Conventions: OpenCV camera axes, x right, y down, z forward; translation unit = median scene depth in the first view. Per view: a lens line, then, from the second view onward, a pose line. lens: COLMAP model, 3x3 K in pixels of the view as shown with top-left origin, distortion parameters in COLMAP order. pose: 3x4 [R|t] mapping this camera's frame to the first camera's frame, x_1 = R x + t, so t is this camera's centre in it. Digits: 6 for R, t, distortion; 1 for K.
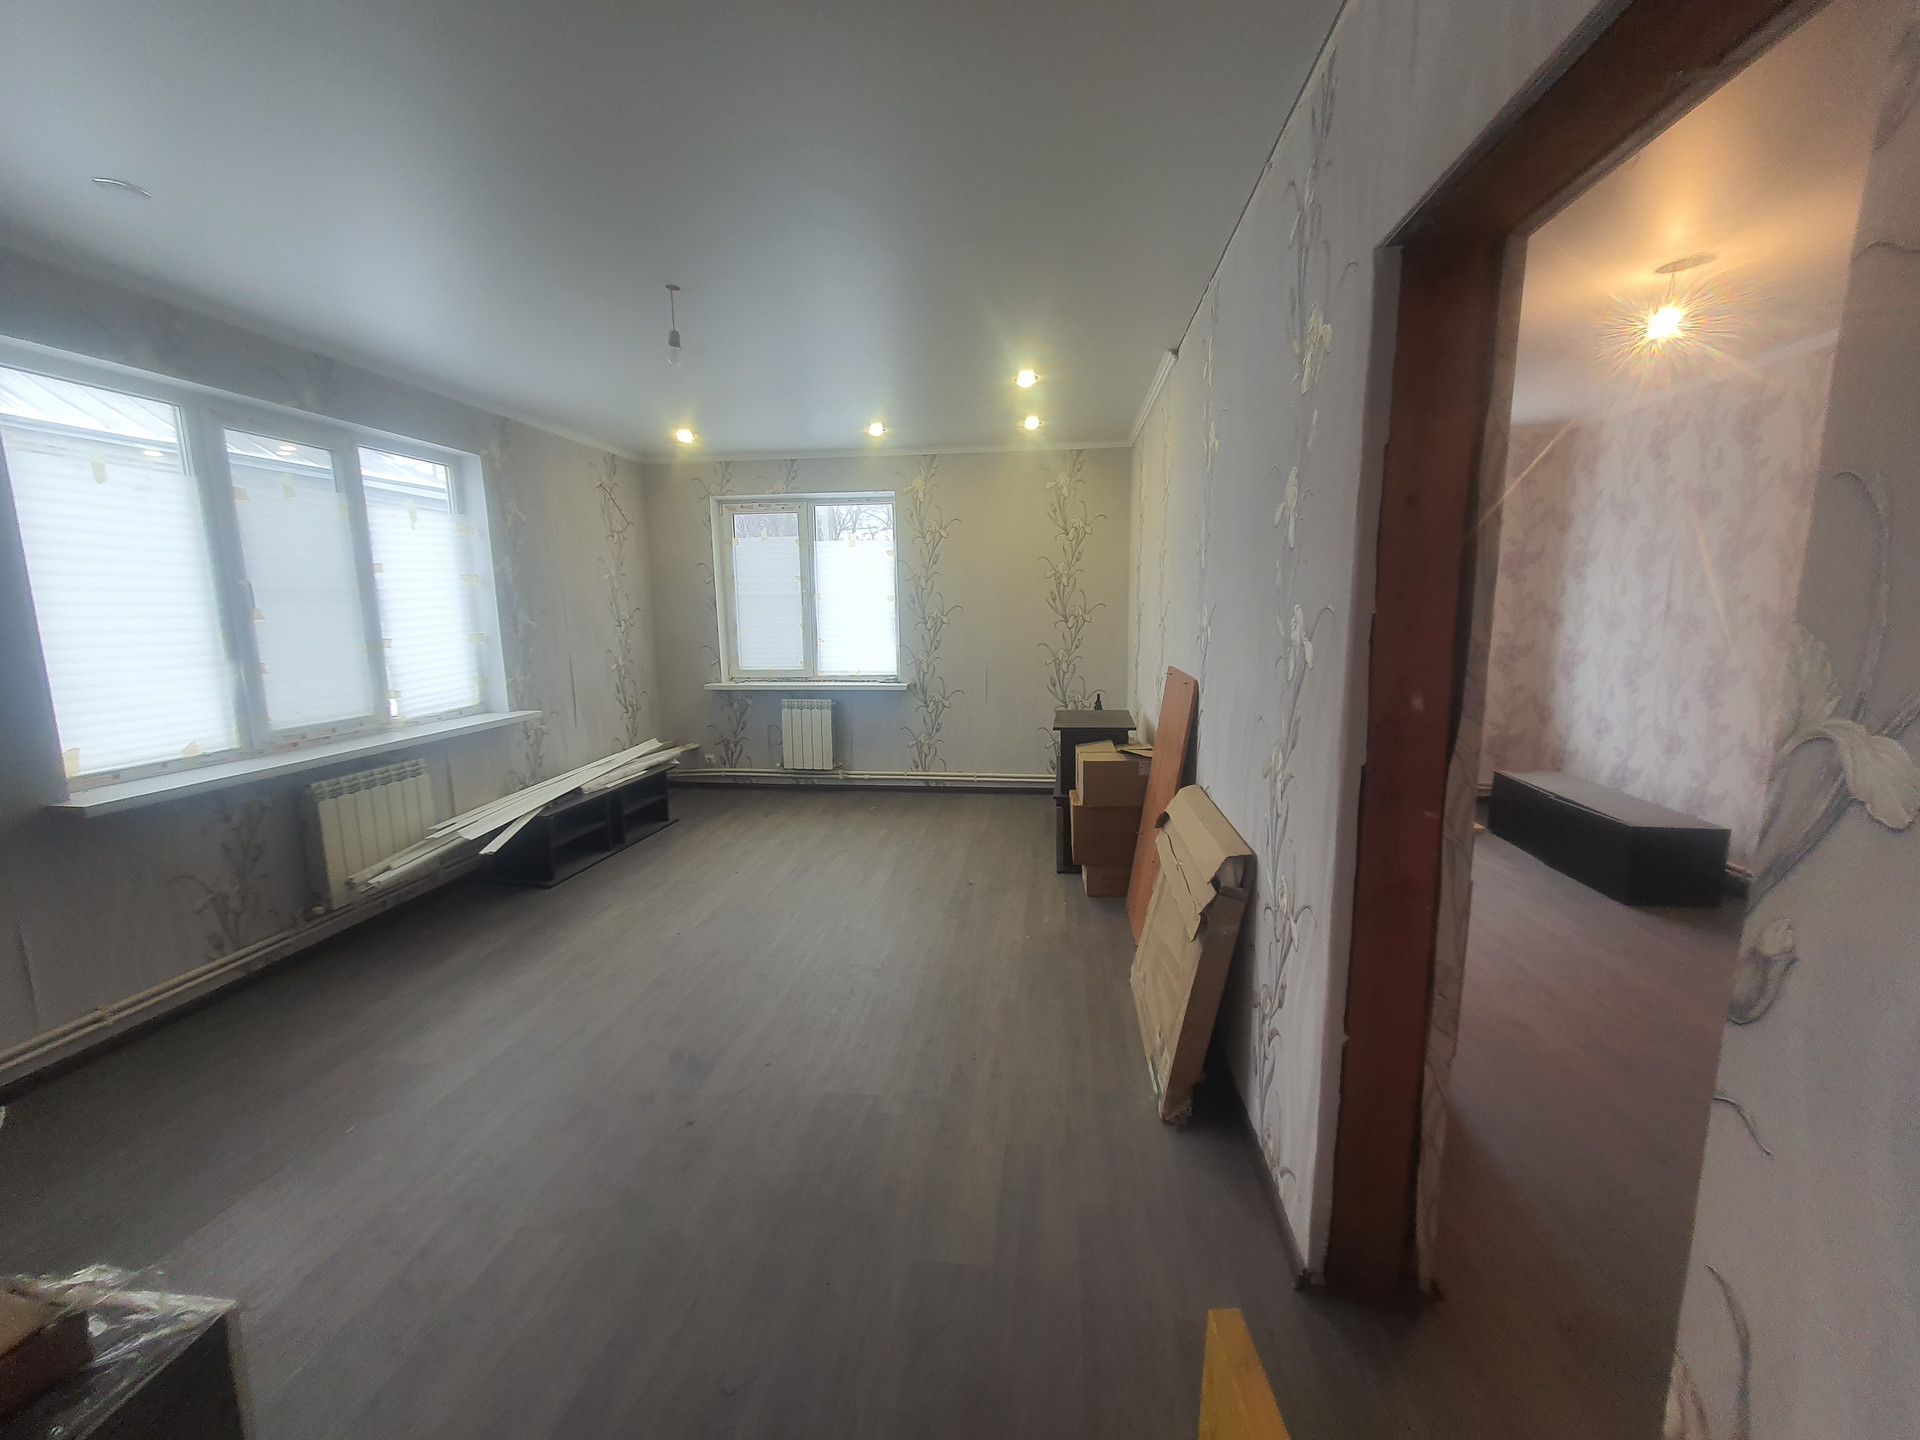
lens RADIAL K [[746.8, 0, 975.2], [0, 746.8, 714.6], [0, 0, 1]] dist [0.005868, -0.000397]
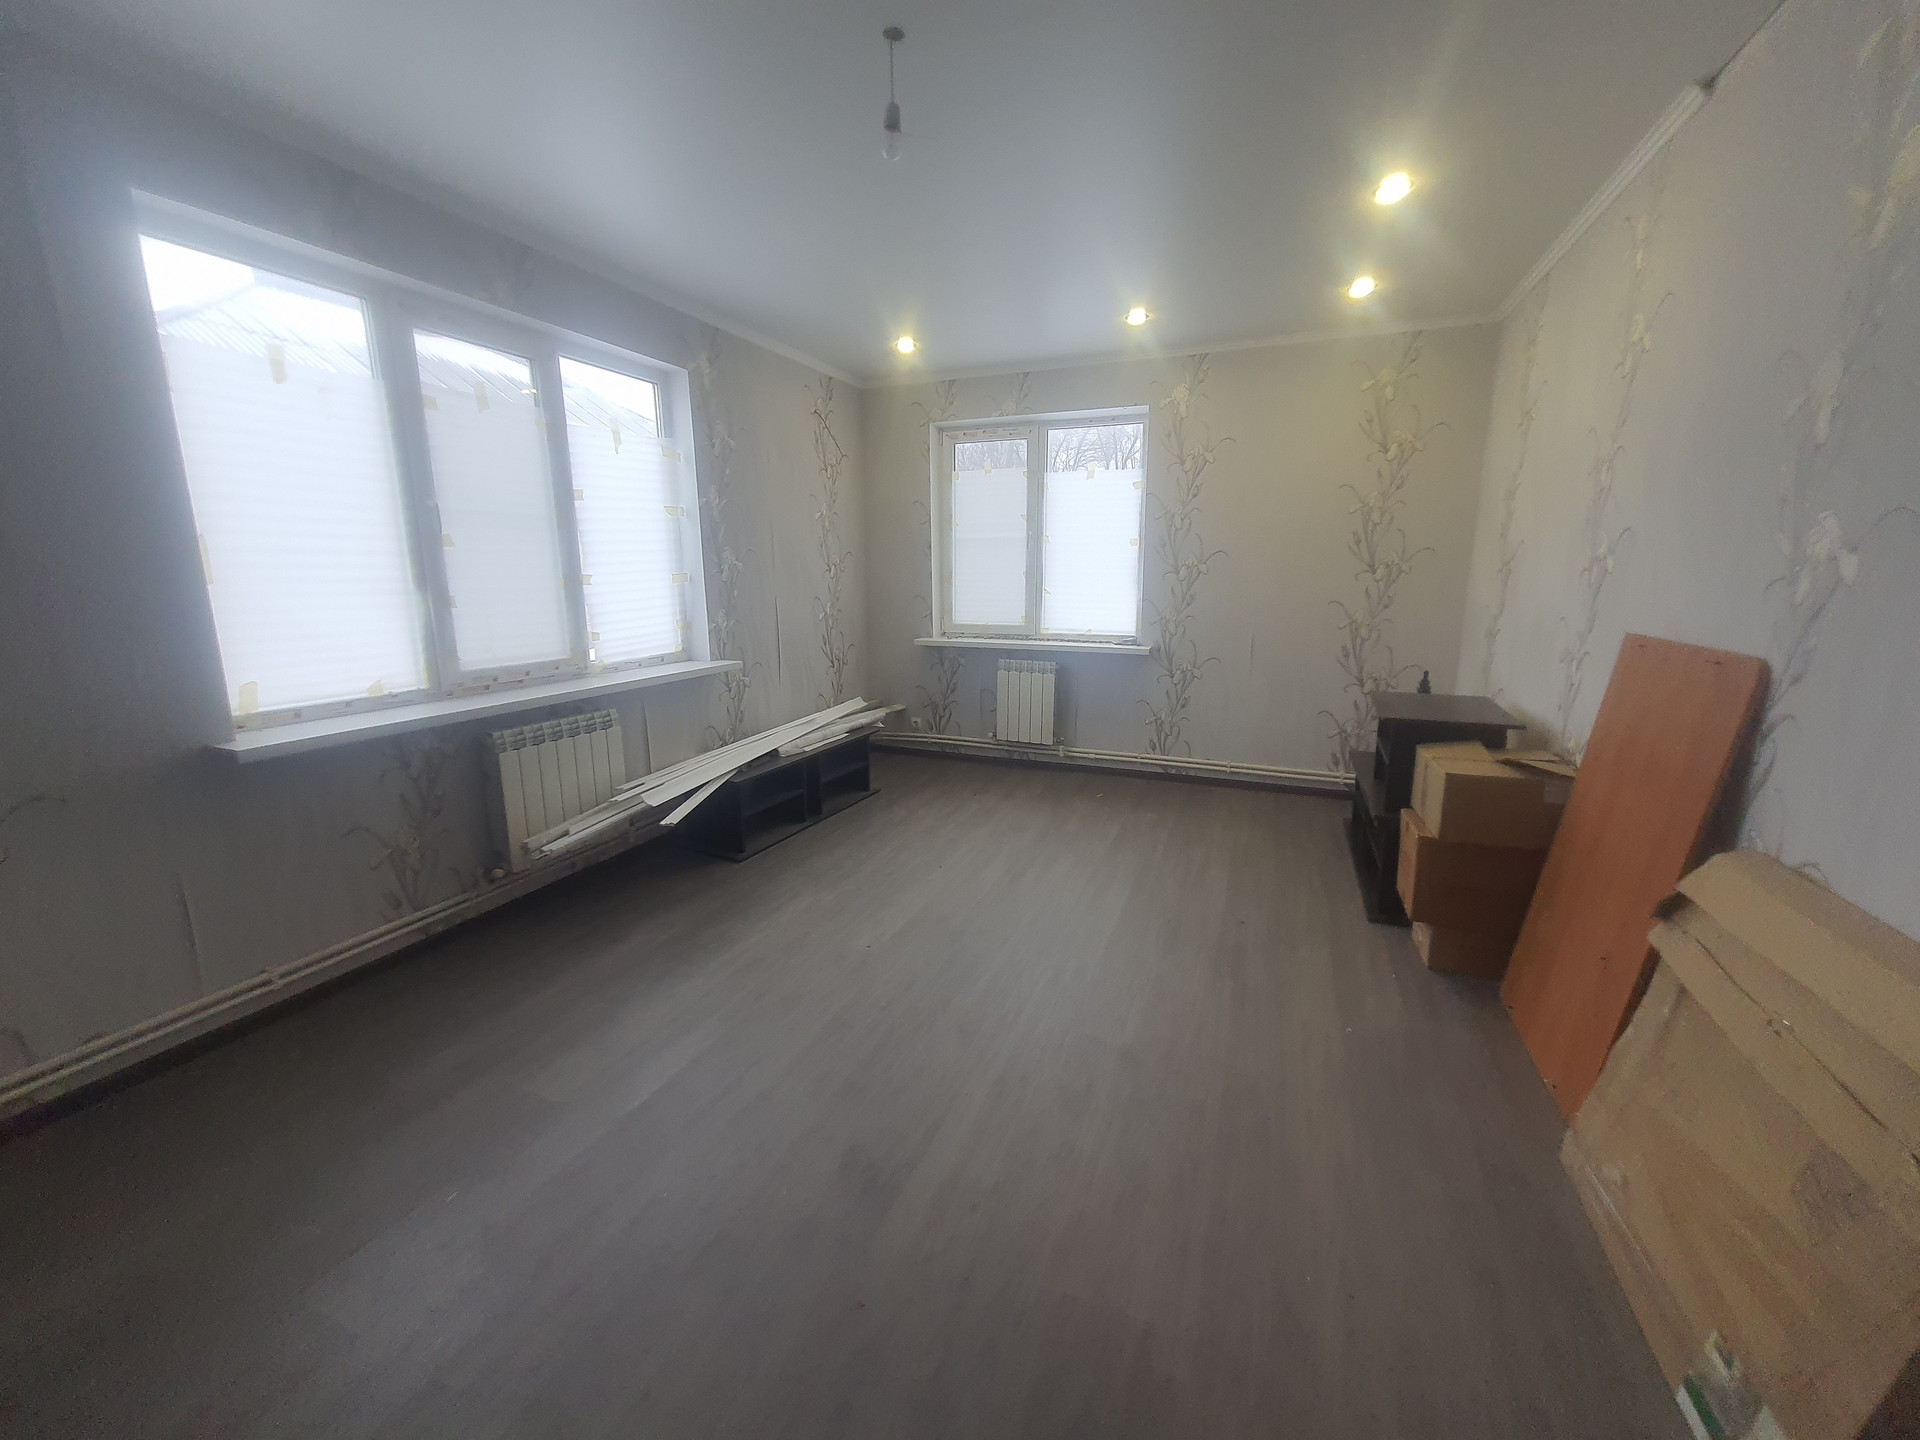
lens RADIAL K [[746.8, 0, 968.3], [0, 746.8, 711.3], [0, 0, 1]] dist [0.005868, -0.000397]
pose [[0.960705, 0.061917, -0.270578, -0.076824], [-0.049617, 0.997410, 0.052070, -0.005625], [0.273101, -0.036599, 0.961289, 0.223211]]
